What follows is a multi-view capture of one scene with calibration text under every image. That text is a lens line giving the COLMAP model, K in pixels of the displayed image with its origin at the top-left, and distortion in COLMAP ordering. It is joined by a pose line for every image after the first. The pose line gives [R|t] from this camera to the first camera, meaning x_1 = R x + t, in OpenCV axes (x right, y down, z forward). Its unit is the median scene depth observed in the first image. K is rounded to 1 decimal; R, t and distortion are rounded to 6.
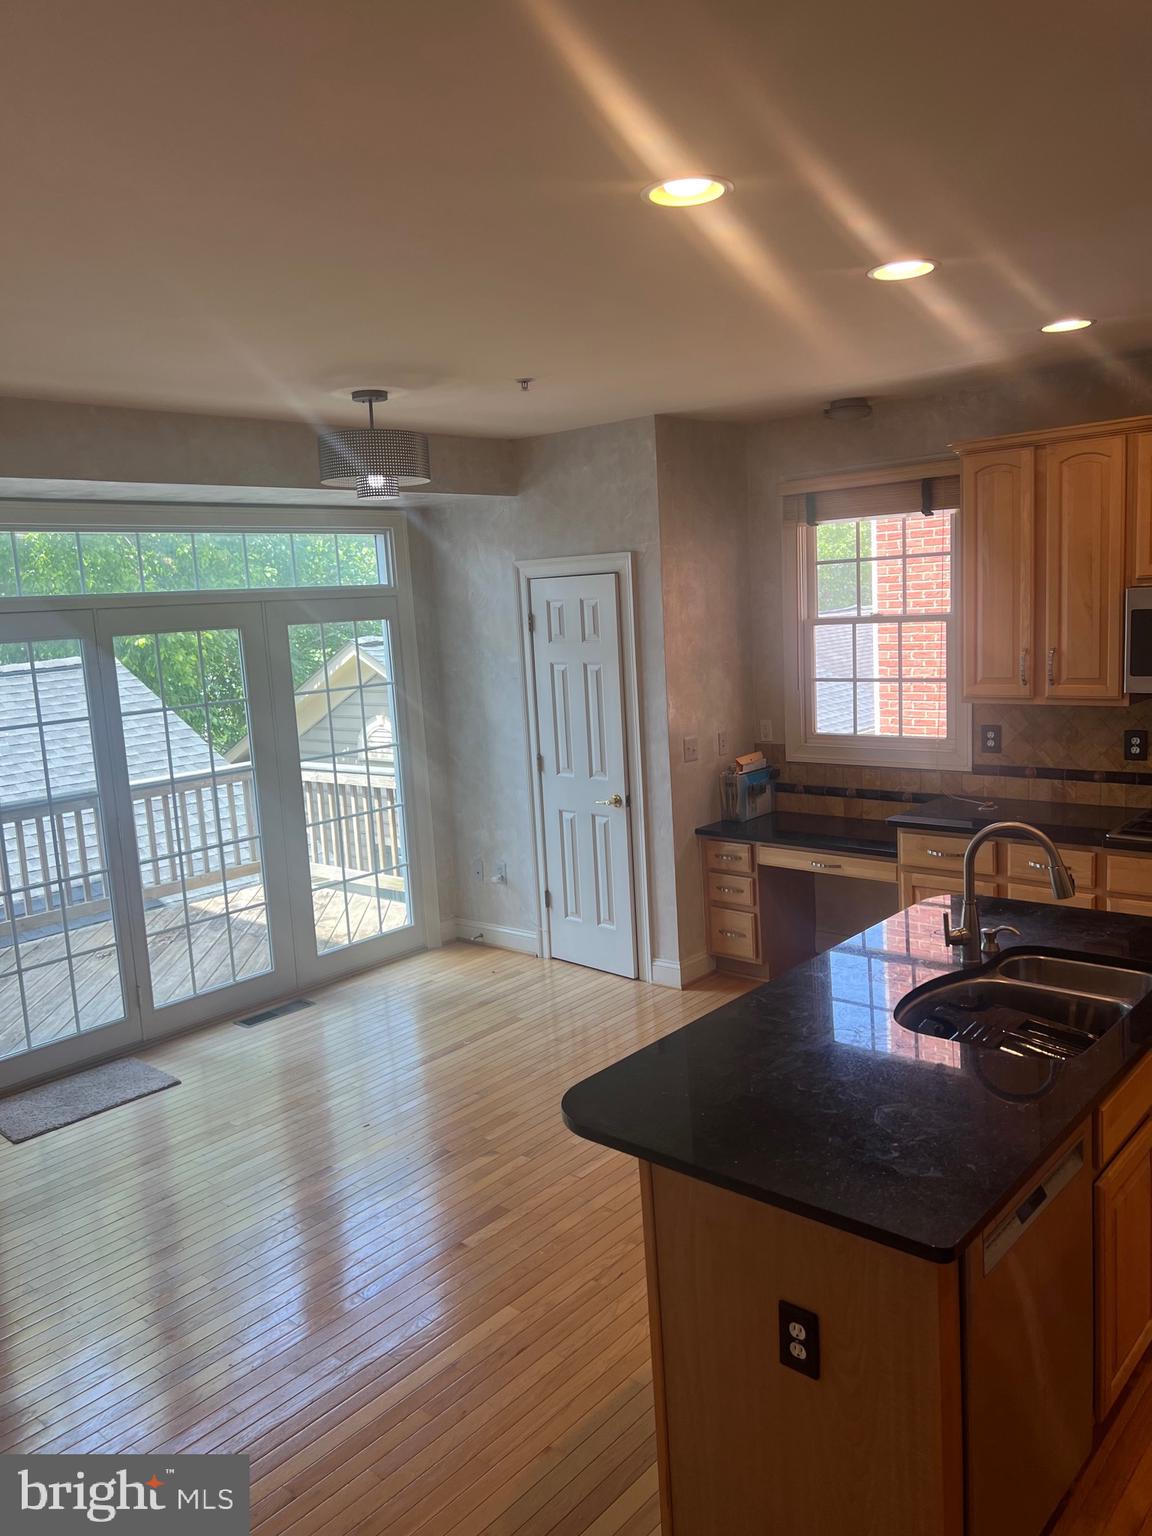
lens RADIAL K [[1146.4, 0, 587.0], [0, 1146.4, 764.9], [0, 0, 1]] dist [0.130460, -0.300105]
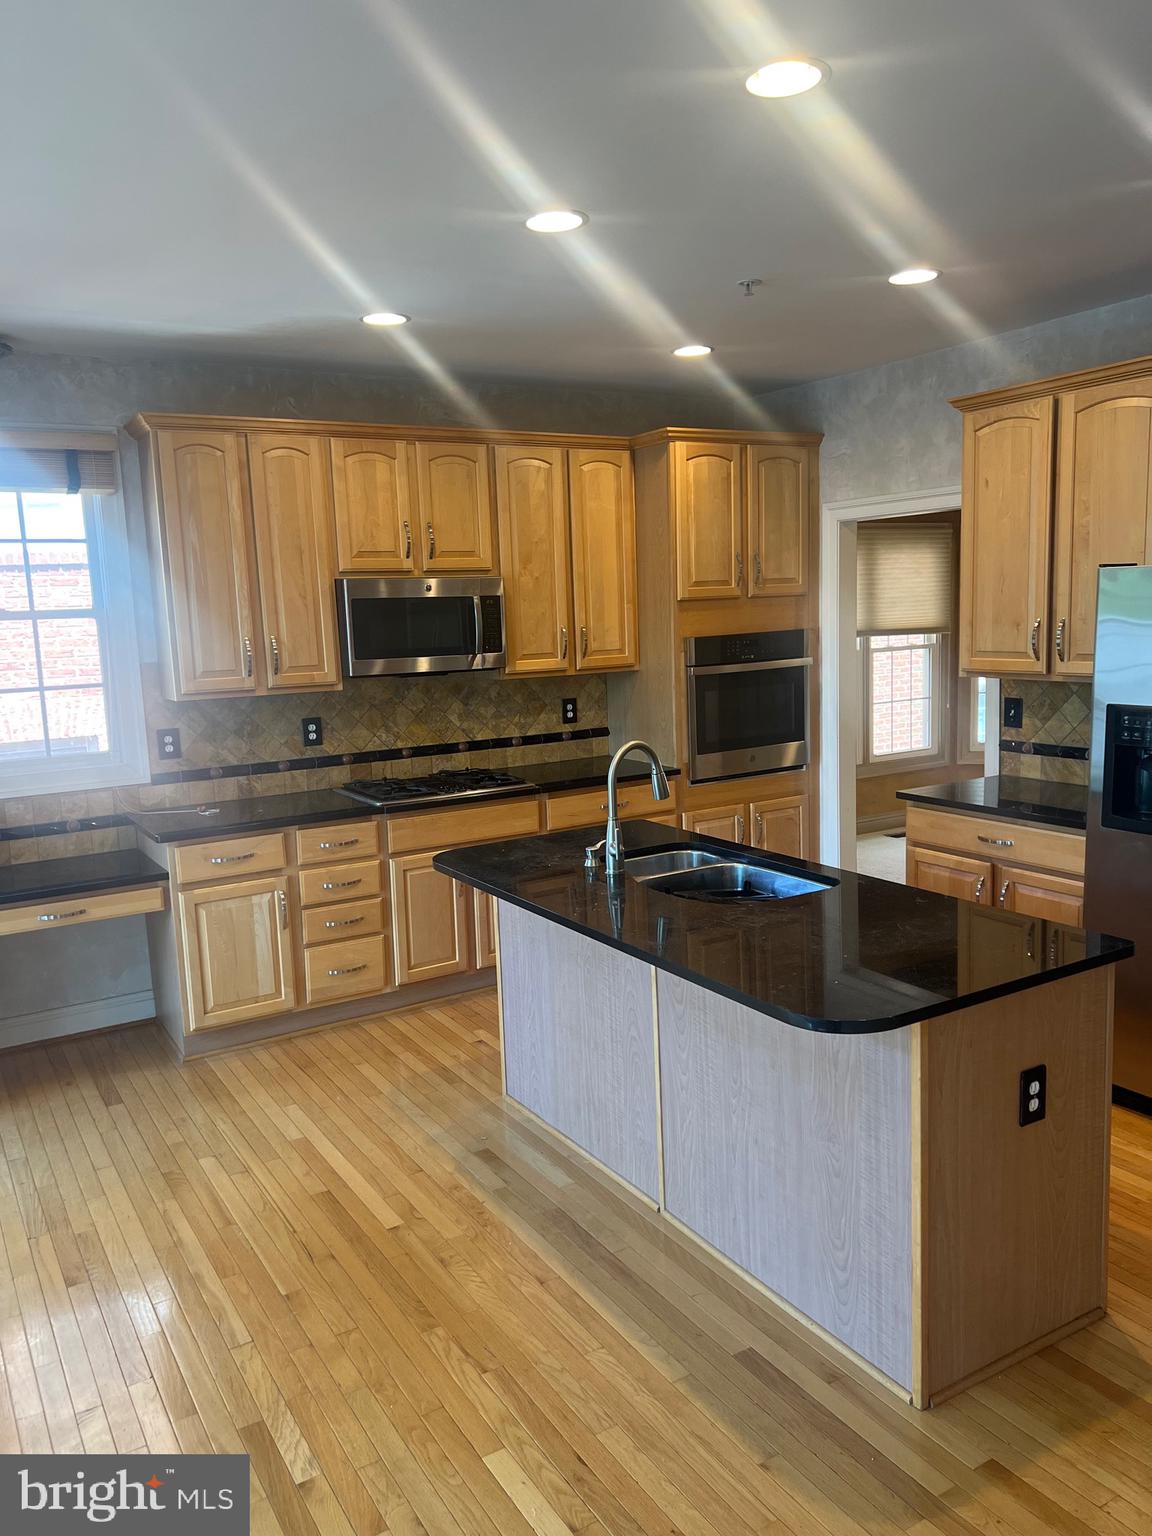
lens RADIAL K [[1149.2, 0, 570.8], [0, 1149.2, 780.8], [0, 0, 1]] dist [0.132307, -0.296835]
pose [[0.306057, -0.097425, 0.947015, -0.417678], [0.161063, 0.985709, 0.049354, 0.011981], [-0.938290, 0.137424, 0.317375, 0.390750]]
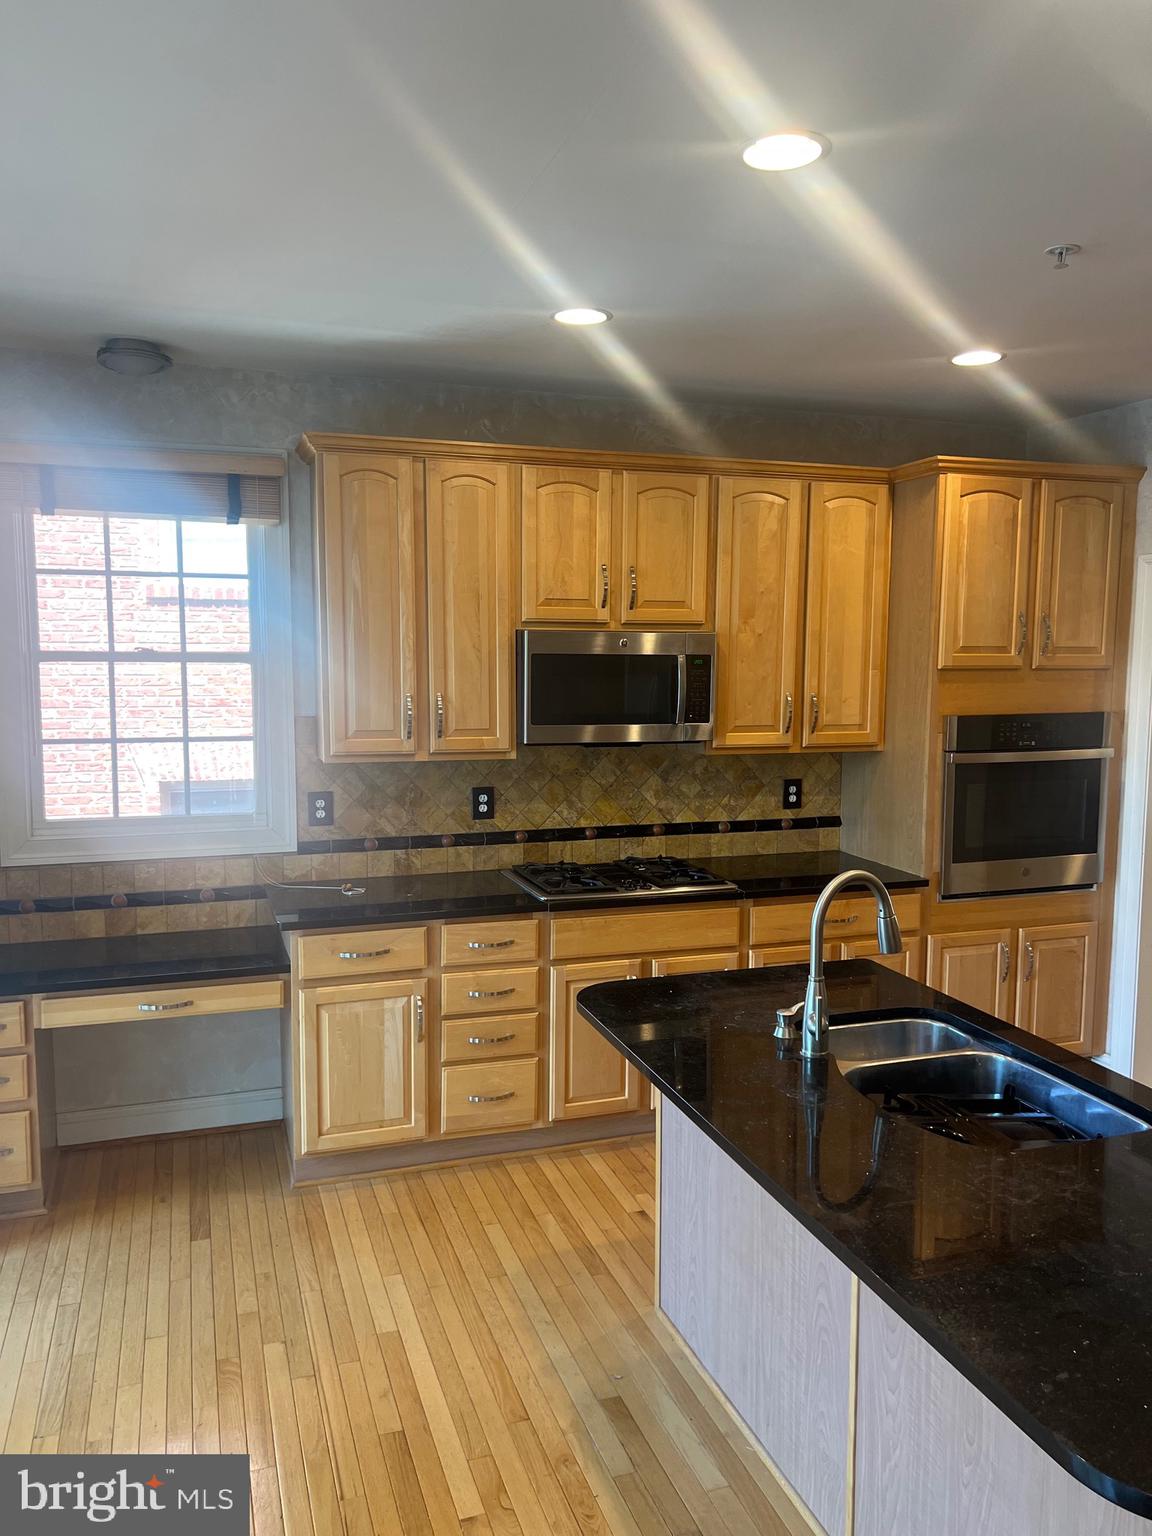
lens RADIAL K [[1149.2, 0, 570.8], [0, 1149.2, 780.8], [0, 0, 1]] dist [0.132307, -0.296835]
pose [[0.504126, -0.034412, 0.862944, -0.252911], [0.094495, 0.995405, -0.015509, -0.012125], [-0.858445, 0.089363, 0.505061, 0.418231]]
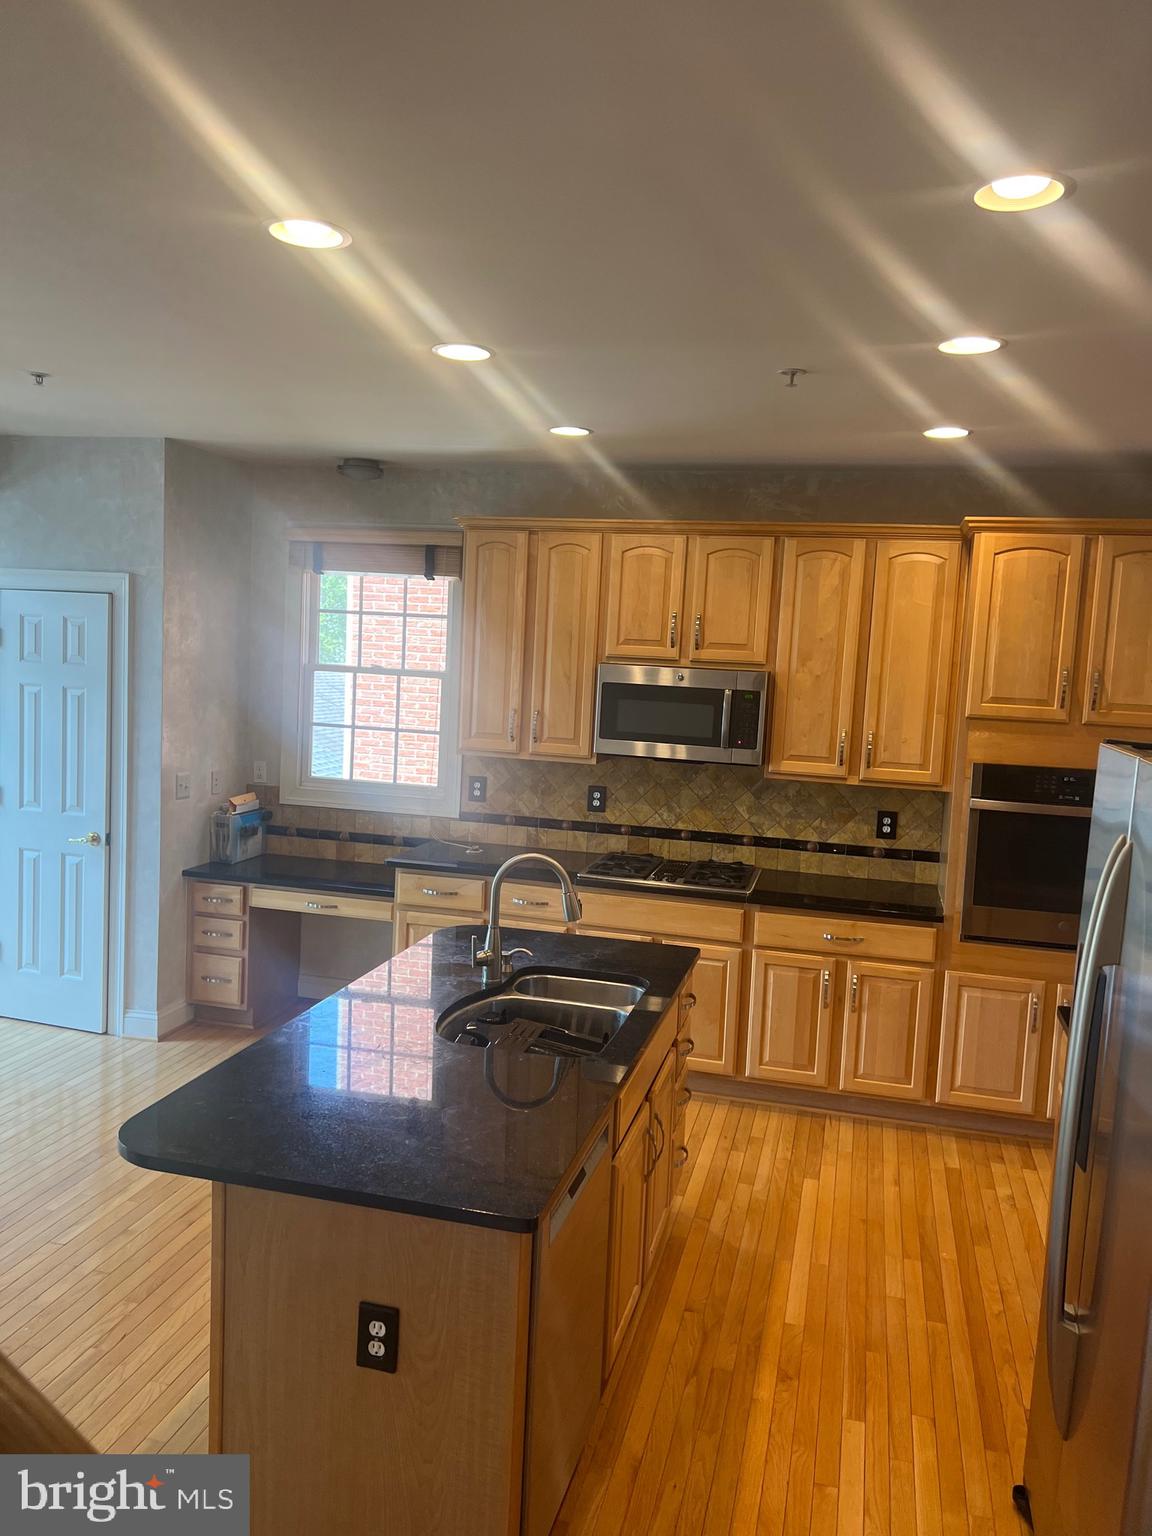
lens RADIAL K [[1146.4, 0, 587.0], [0, 1146.4, 764.9], [0, 0, 1]] dist [0.130460, -0.300105]
pose [[0.884157, 0.055876, 0.463837, -0.062165], [-0.032066, 0.997739, -0.059068, 0.015169], [-0.466089, 0.037352, 0.883949, -0.009247]]
